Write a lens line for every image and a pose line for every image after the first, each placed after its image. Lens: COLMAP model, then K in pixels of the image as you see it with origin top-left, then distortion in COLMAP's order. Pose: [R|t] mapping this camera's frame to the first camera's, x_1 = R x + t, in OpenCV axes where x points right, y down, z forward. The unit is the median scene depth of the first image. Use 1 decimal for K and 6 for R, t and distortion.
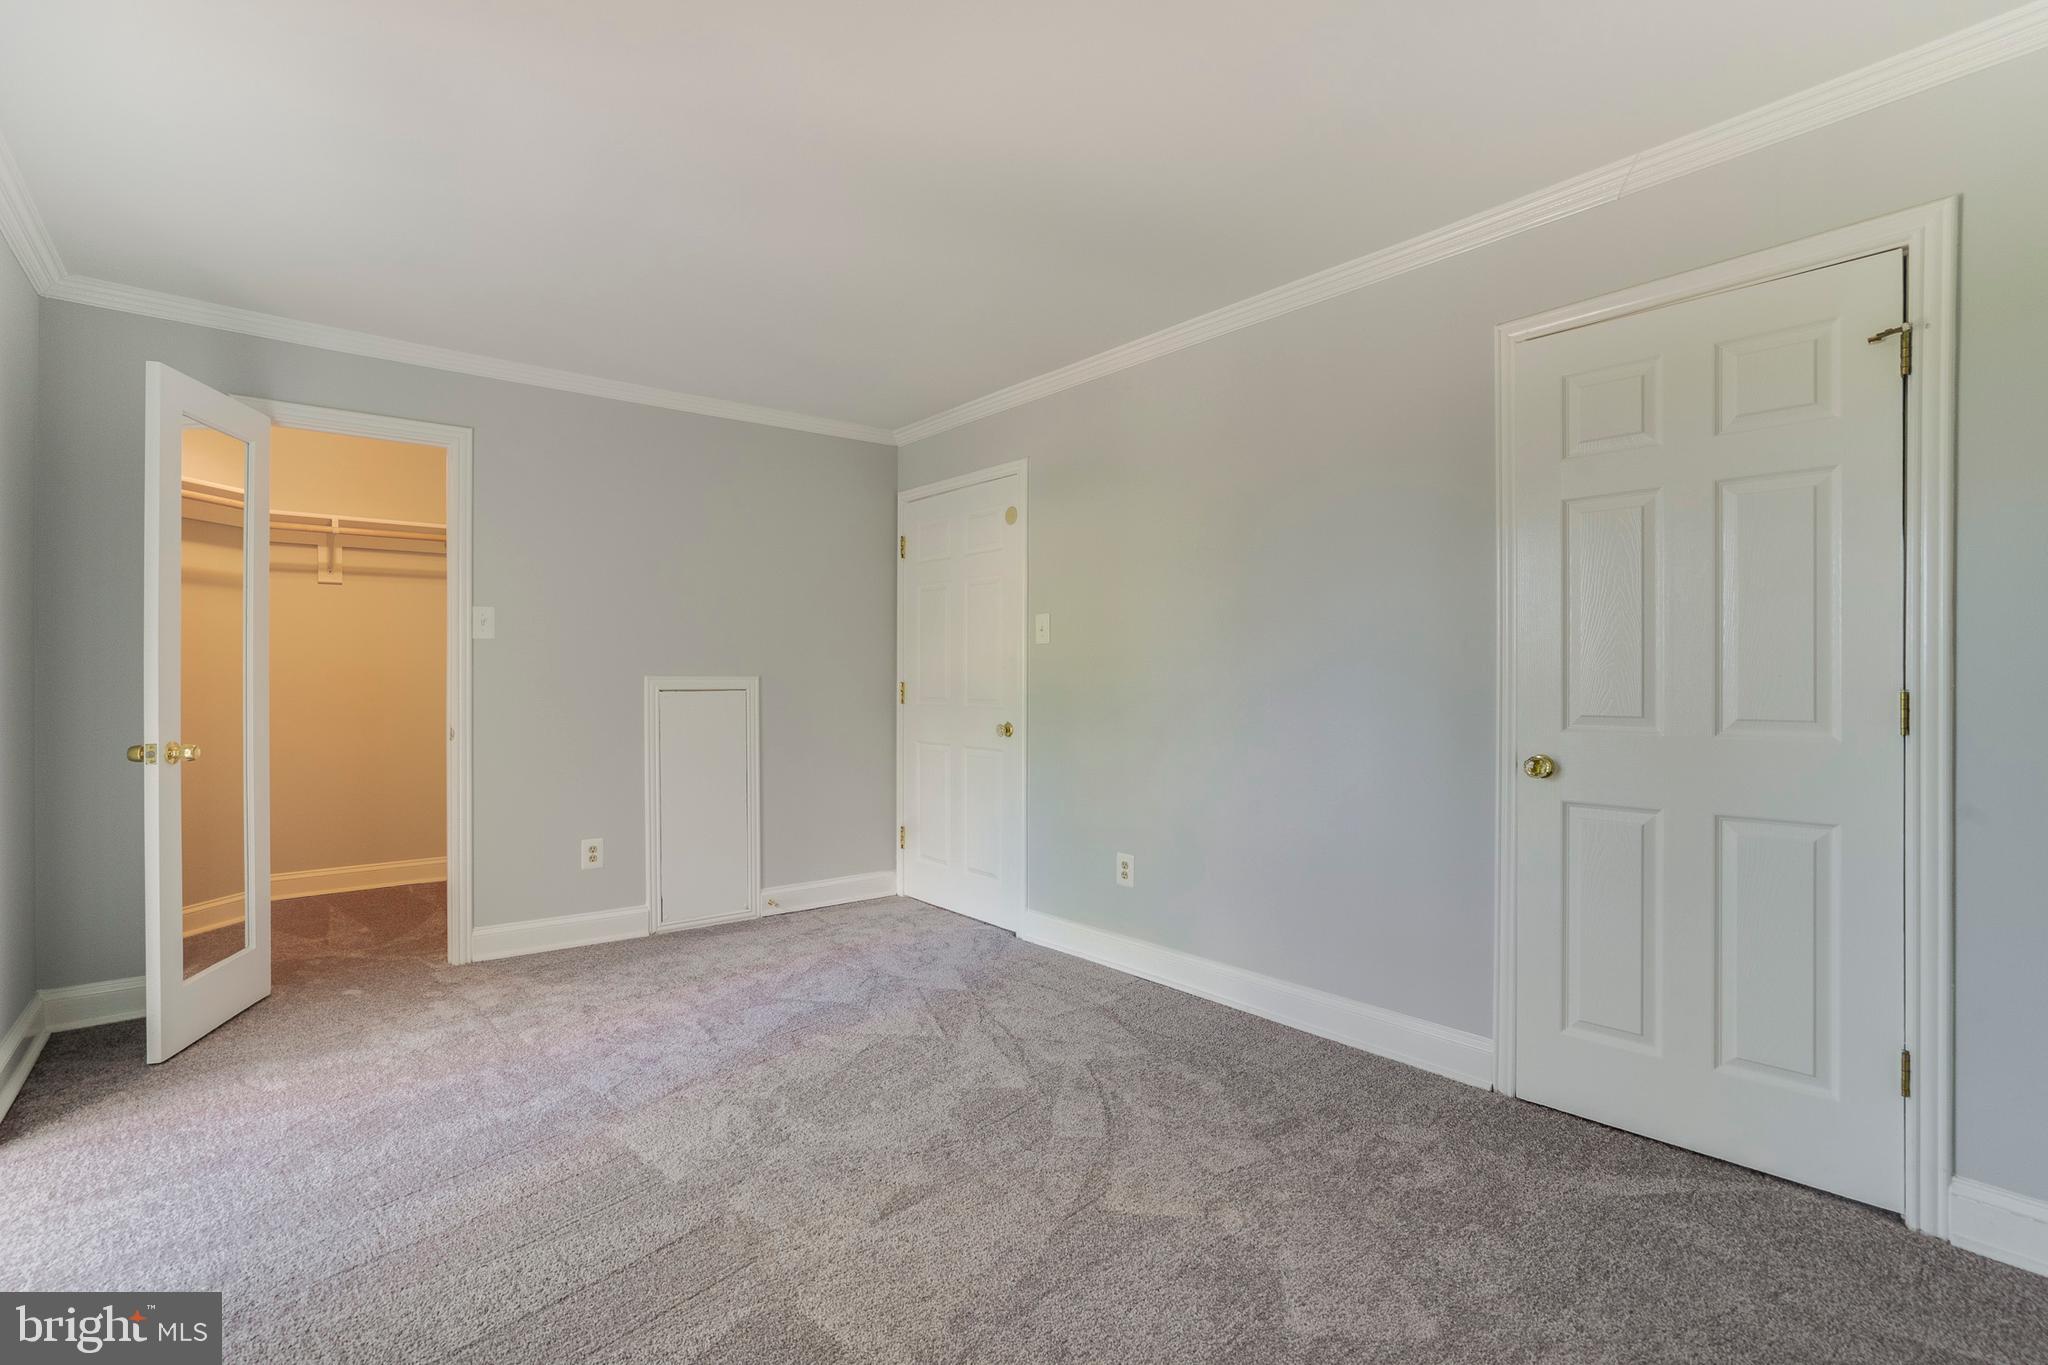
lens RADIAL K [[950.8, 0, 1013.5], [0, 950.8, 678.7], [0, 0, 1]] dist [-0.011400, -0.000064]
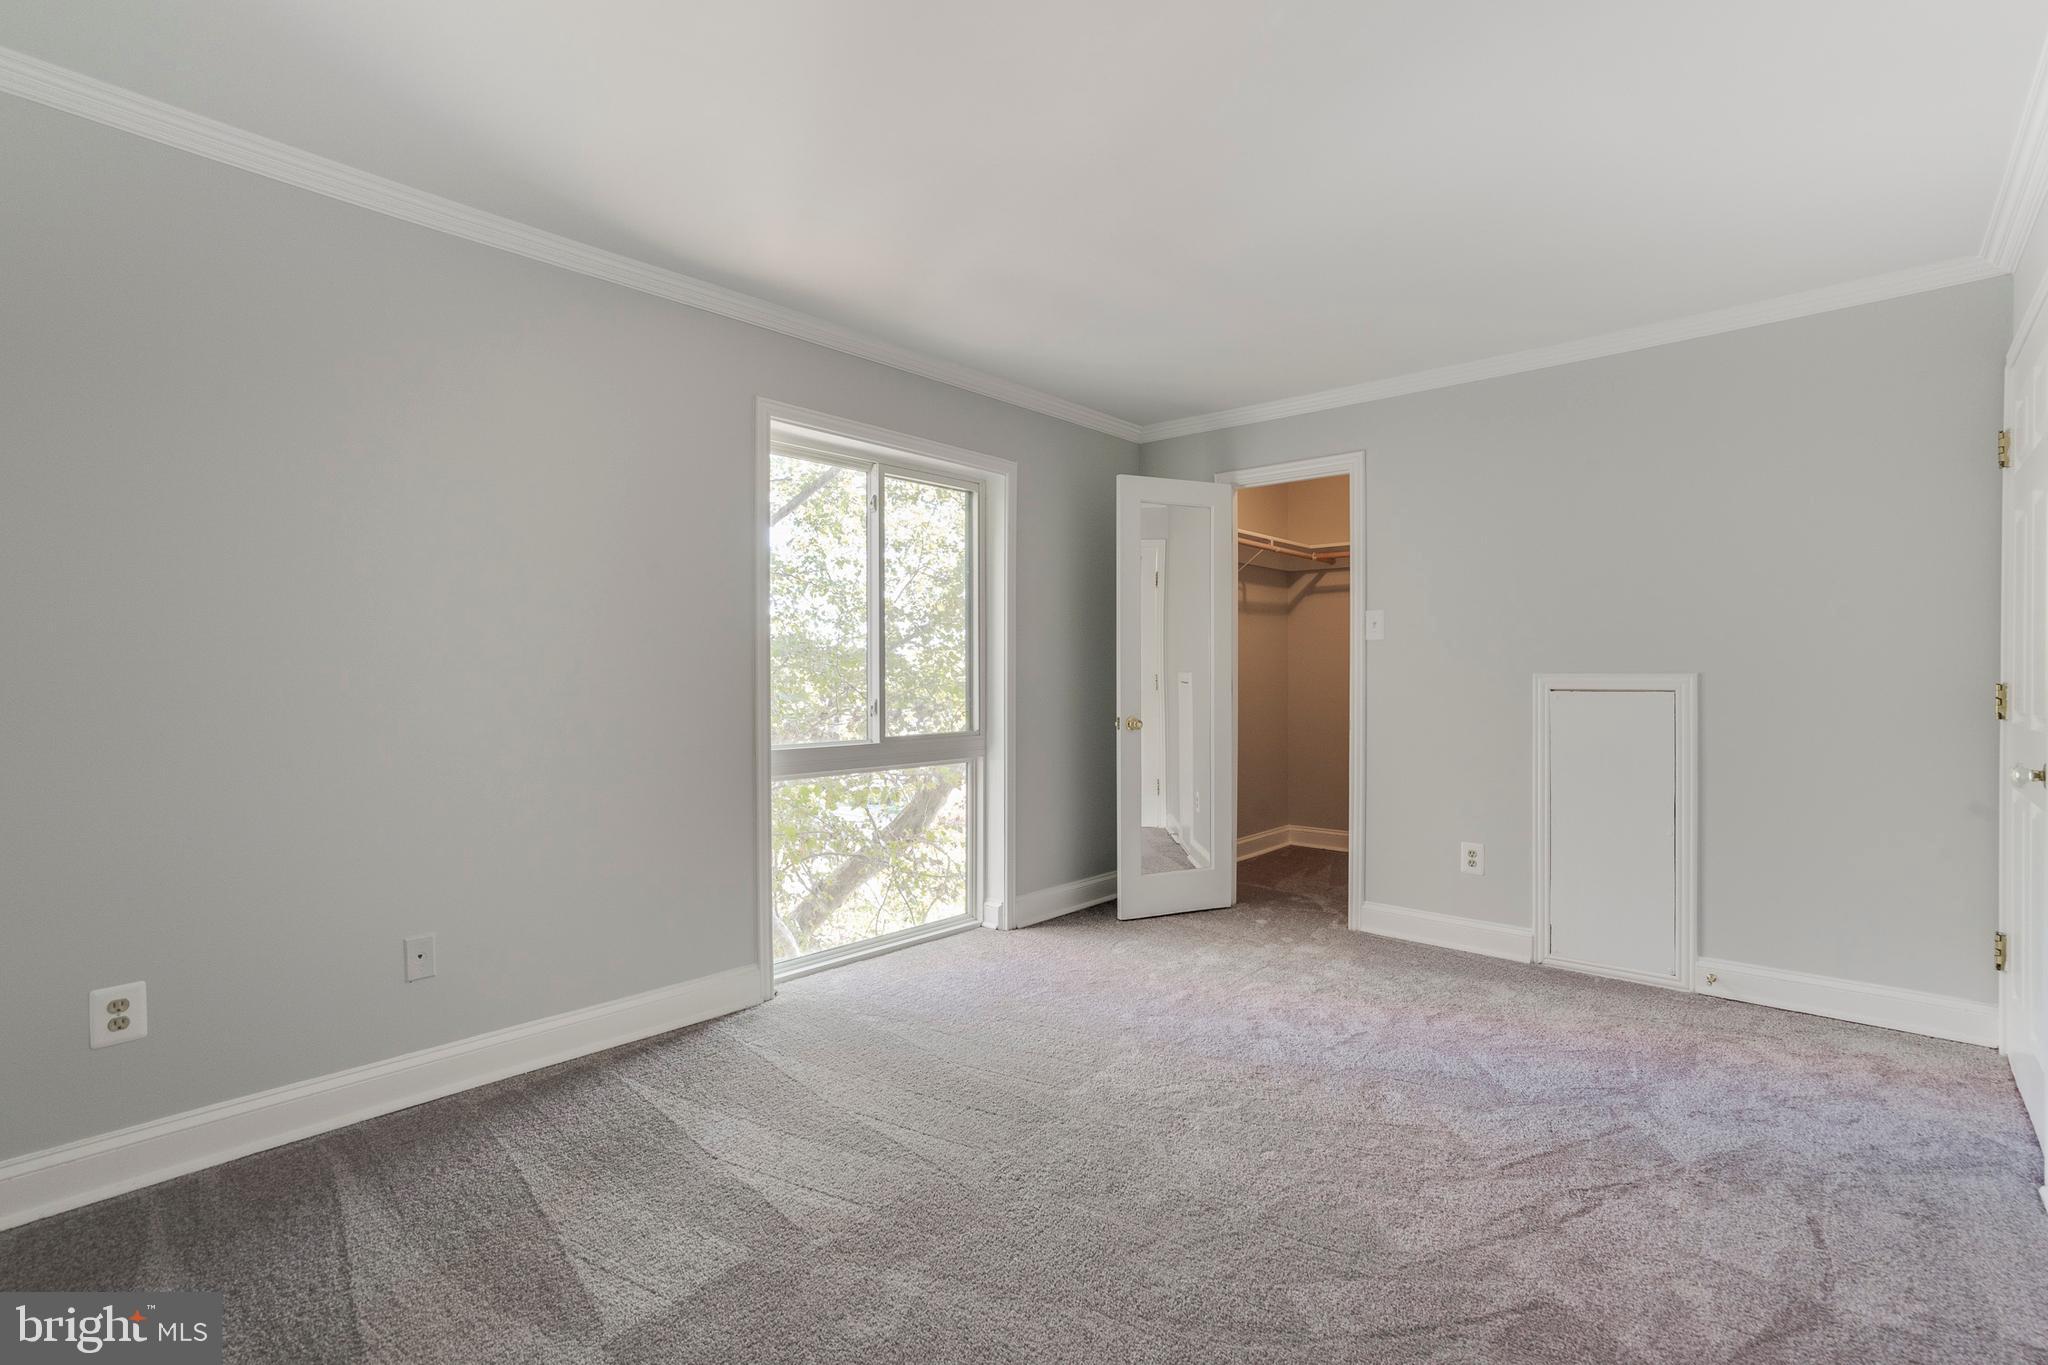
lens RADIAL K [[943.4, 0, 1031.8], [0, 943.4, 680.7], [0, 0, 1]] dist [-0.000873, 0.014883]
pose [[0.189840, 0.000586, -0.981815, 0.469185], [-0.001827, 0.999998, 0.000244, 0.004953], [0.981813, 0.001747, 0.189841, 0.427753]]
